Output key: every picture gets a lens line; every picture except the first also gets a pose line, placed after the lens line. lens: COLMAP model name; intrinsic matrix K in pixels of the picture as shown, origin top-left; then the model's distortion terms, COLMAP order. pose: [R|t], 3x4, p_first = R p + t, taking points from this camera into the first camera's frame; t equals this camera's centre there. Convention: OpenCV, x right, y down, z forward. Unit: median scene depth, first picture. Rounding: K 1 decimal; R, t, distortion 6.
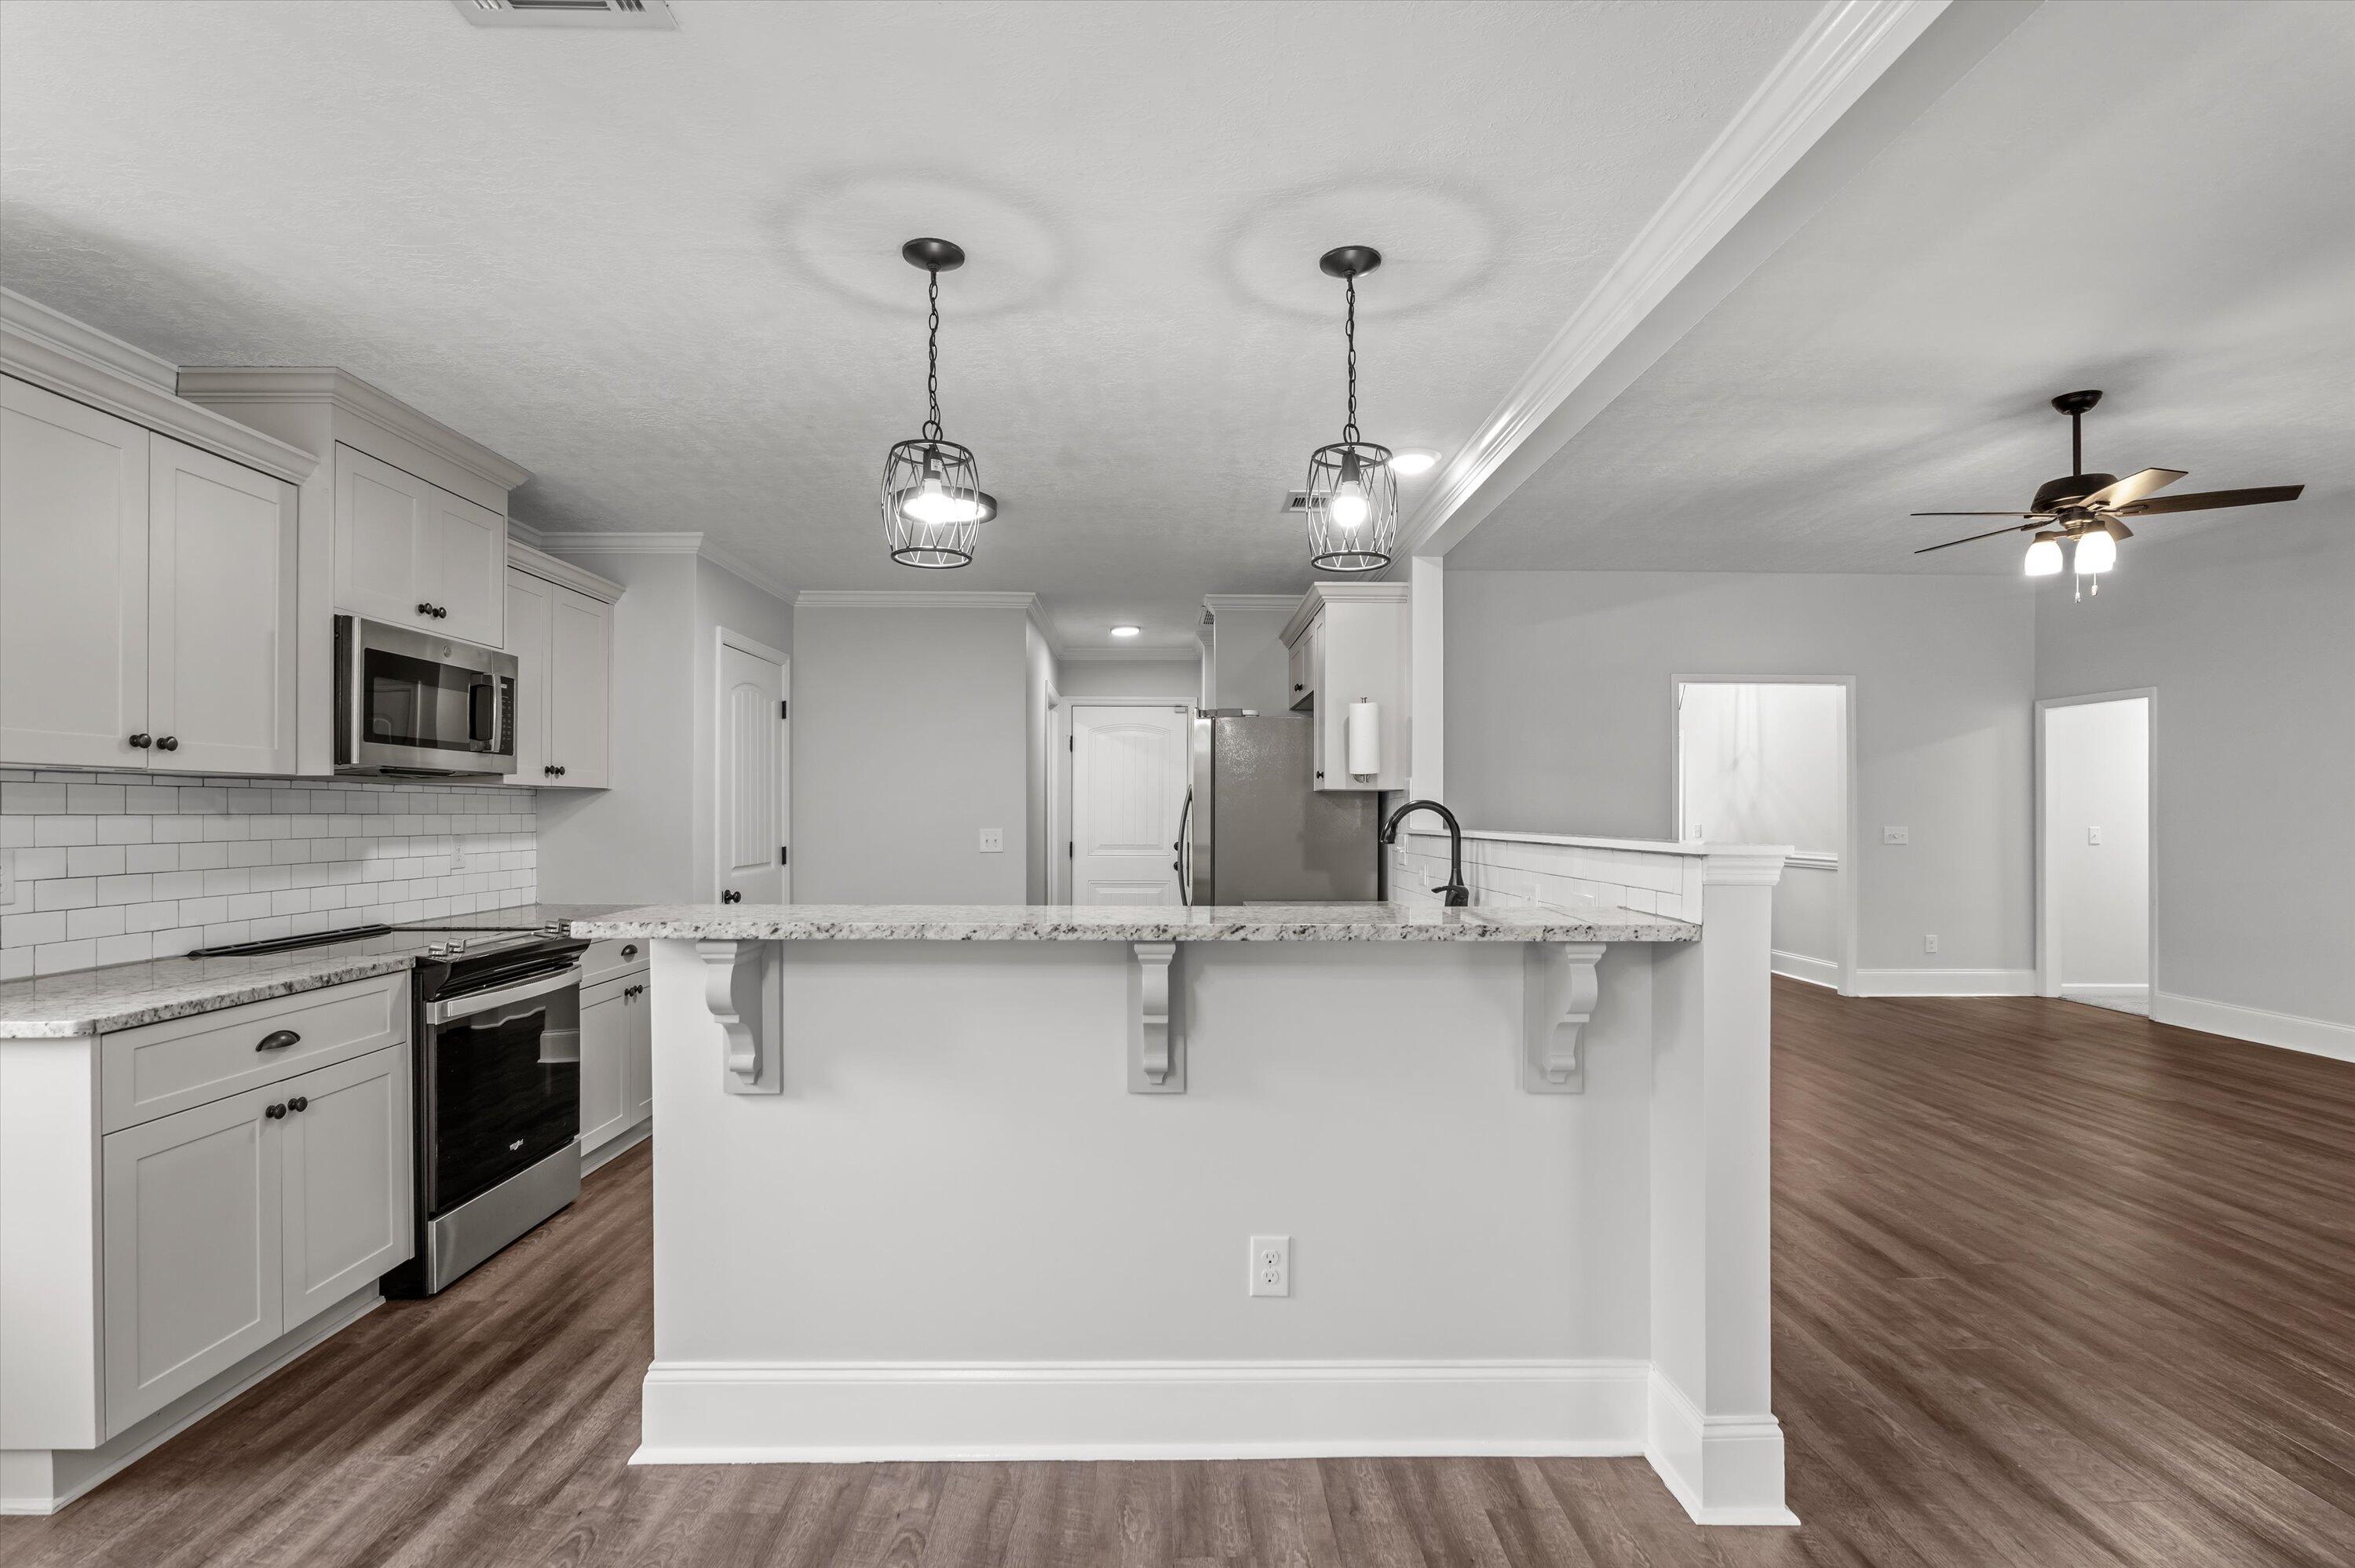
lens RADIAL K [[1103.4, 0, 1180.6], [0, 1103.4, 810.3], [0, 0, 1]] dist [-0.025999, 0.008151]
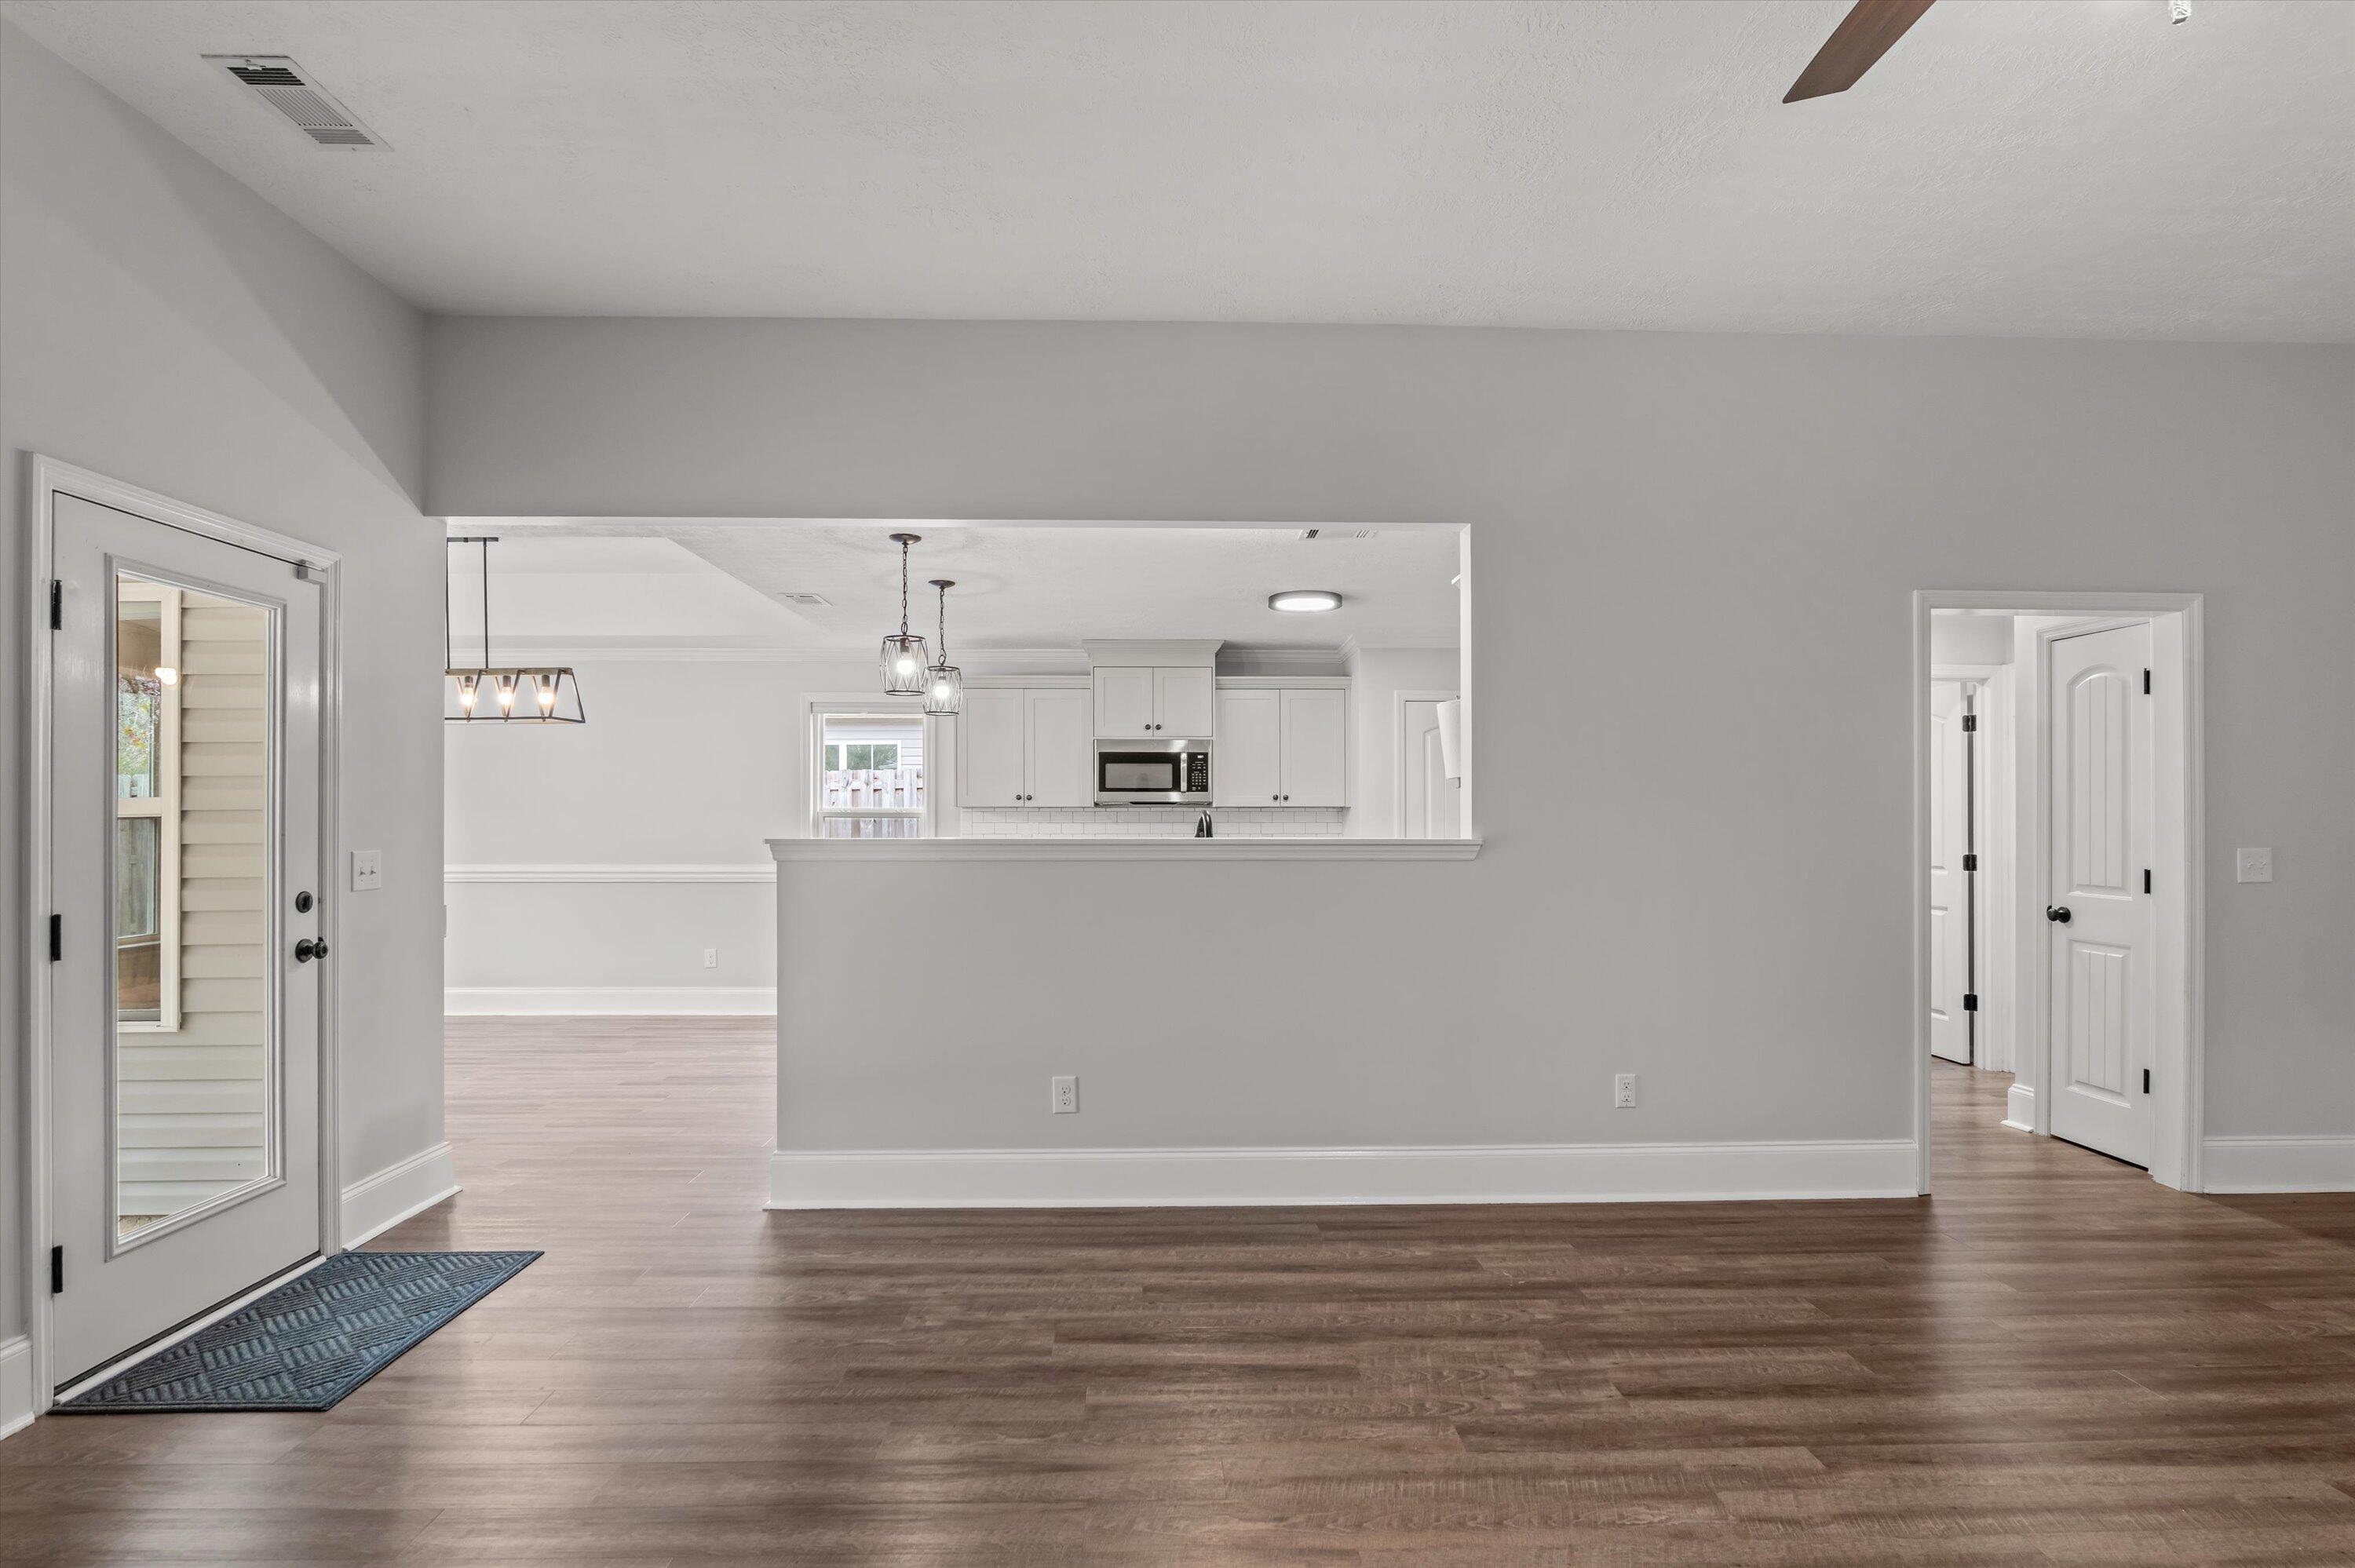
lens RADIAL K [[1103.4, 0, 1173.8], [0, 1103.4, 818.0], [0, 0, 1]] dist [-0.025999, 0.008151]
pose [[0.008124, -0.003644, -0.999960, 1.519705], [0.004364, 0.999984, -0.003609, 0.002993], [0.999957, -0.004334, 0.008140, 1.050079]]
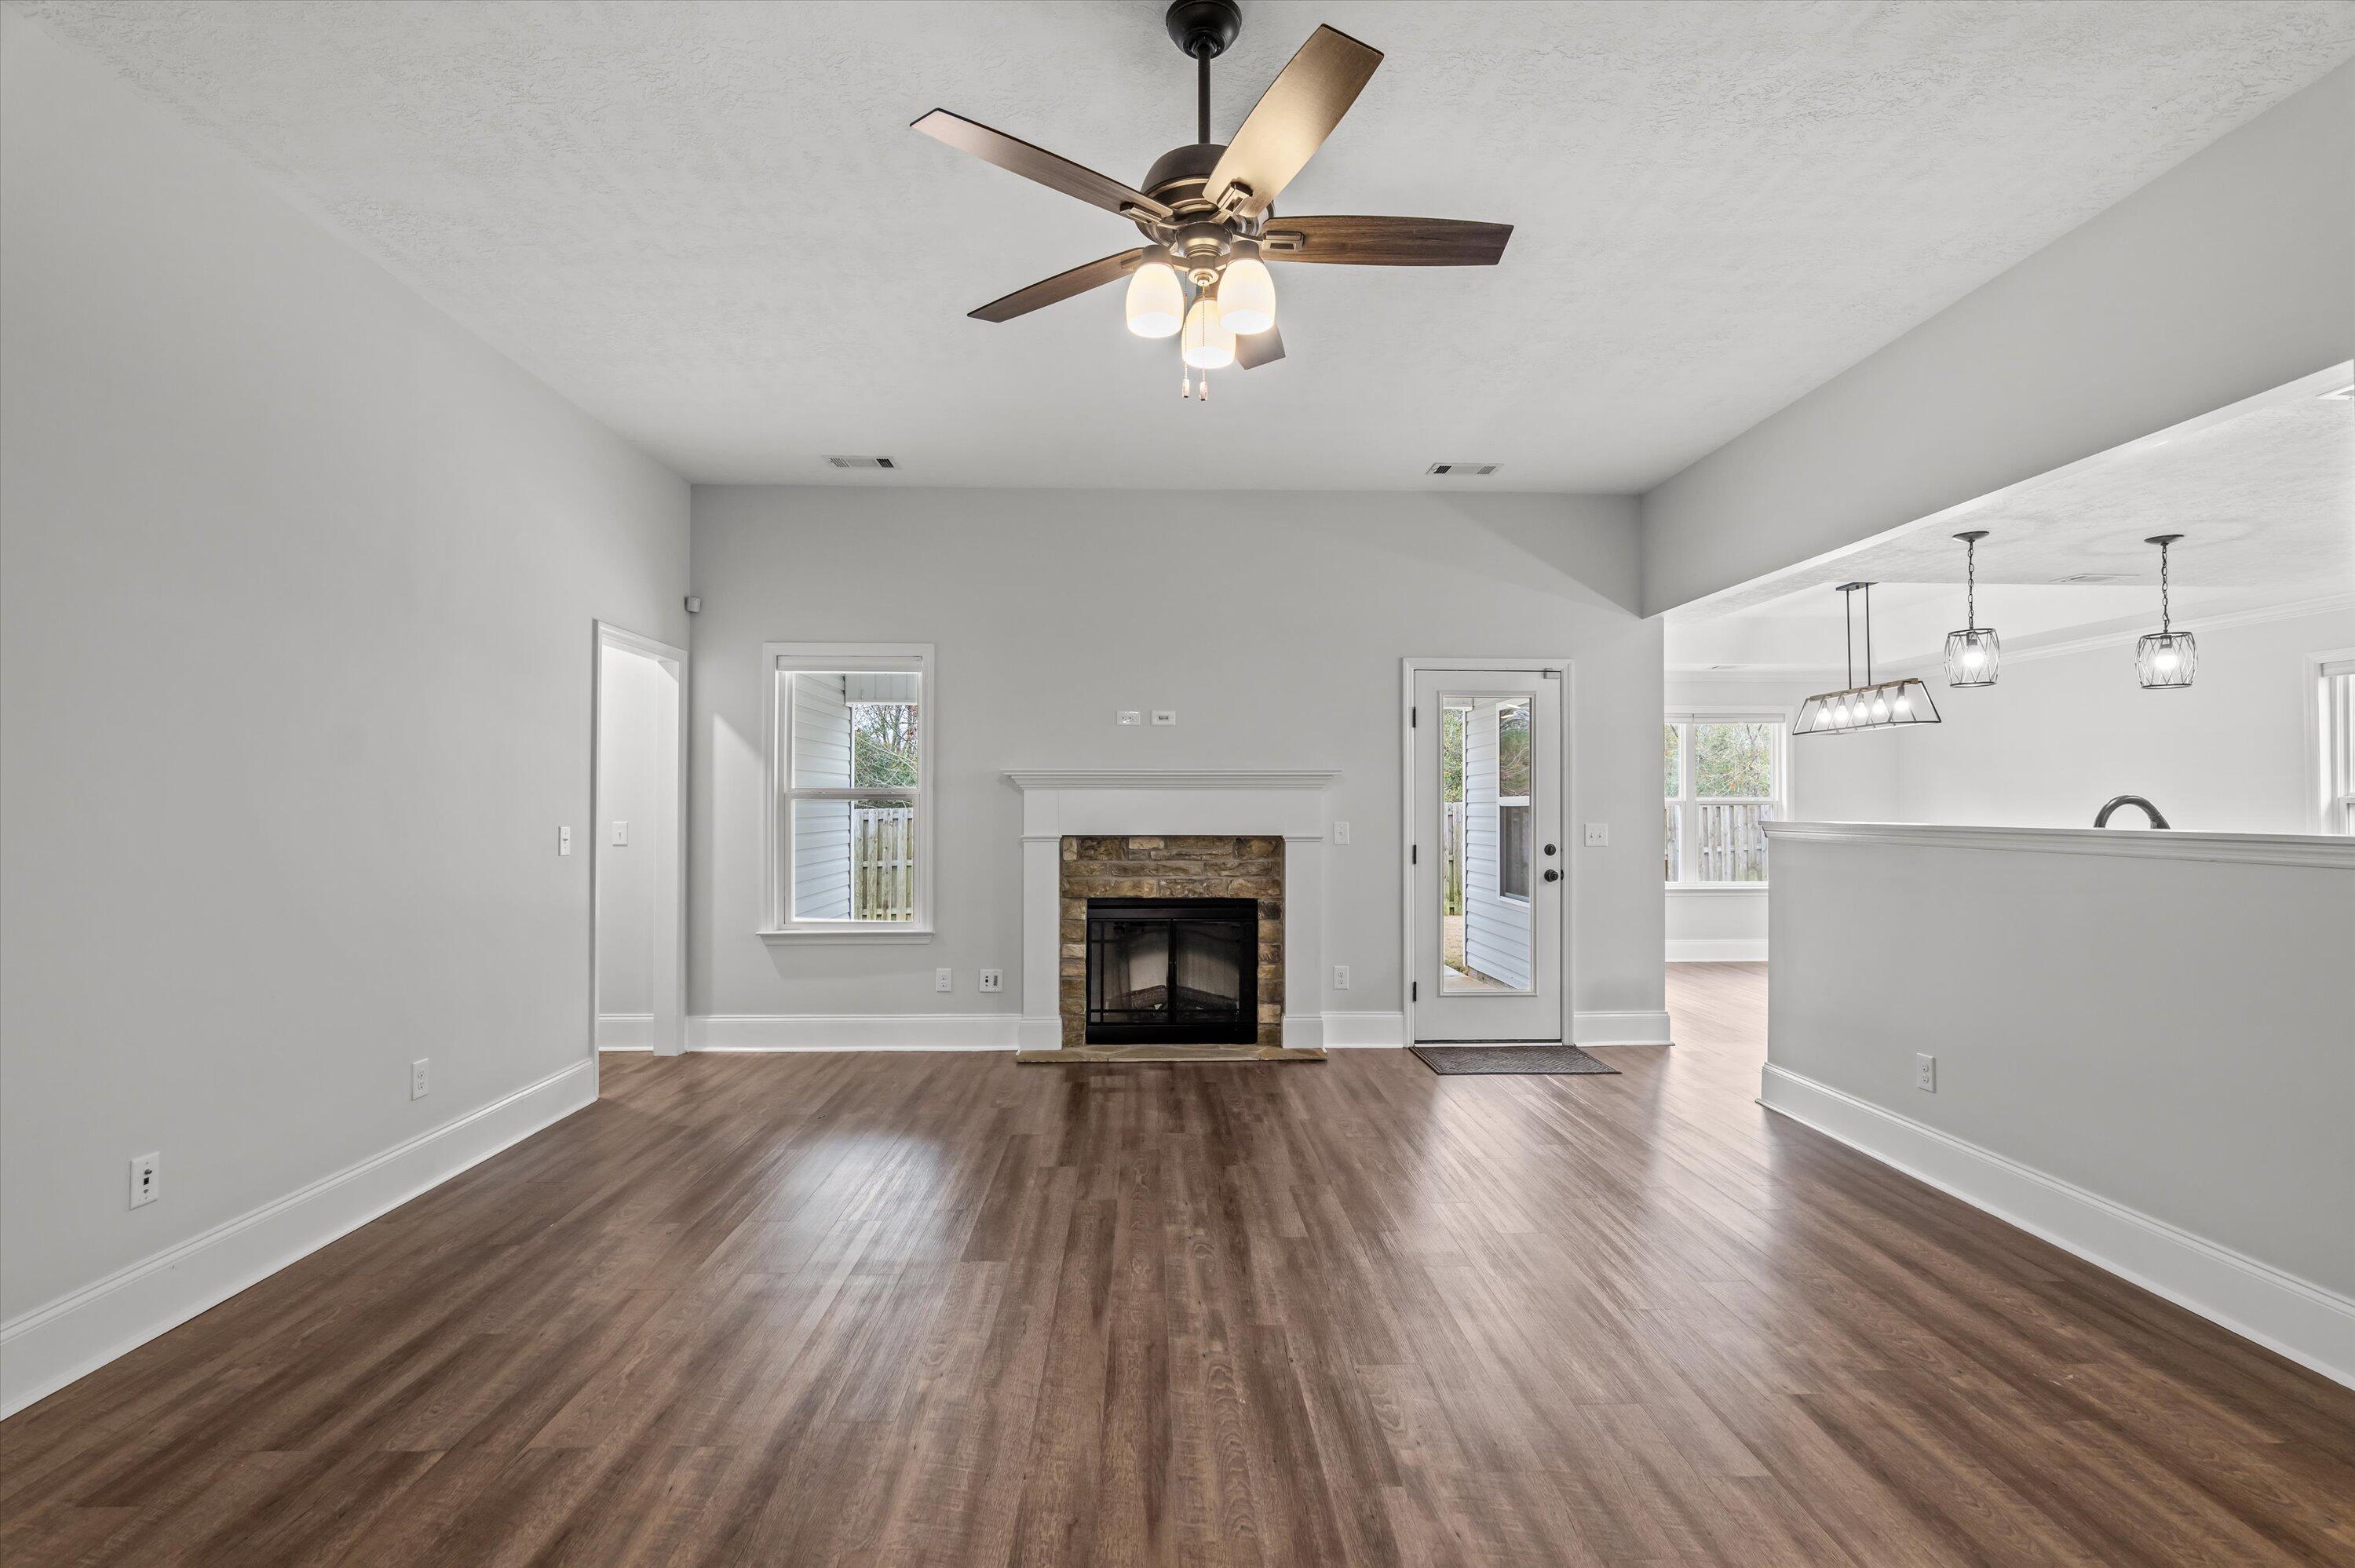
lens RADIAL K [[1103.4, 0, 1174.3], [0, 1103.4, 785.2], [0, 0, 1]] dist [-0.025999, 0.008151]
pose [[-0.999912, -0.004715, -0.012431, 1.184135], [-0.004432, 0.999731, -0.022770, 0.008154], [0.012535, -0.022713, -0.999663, 2.144126]]
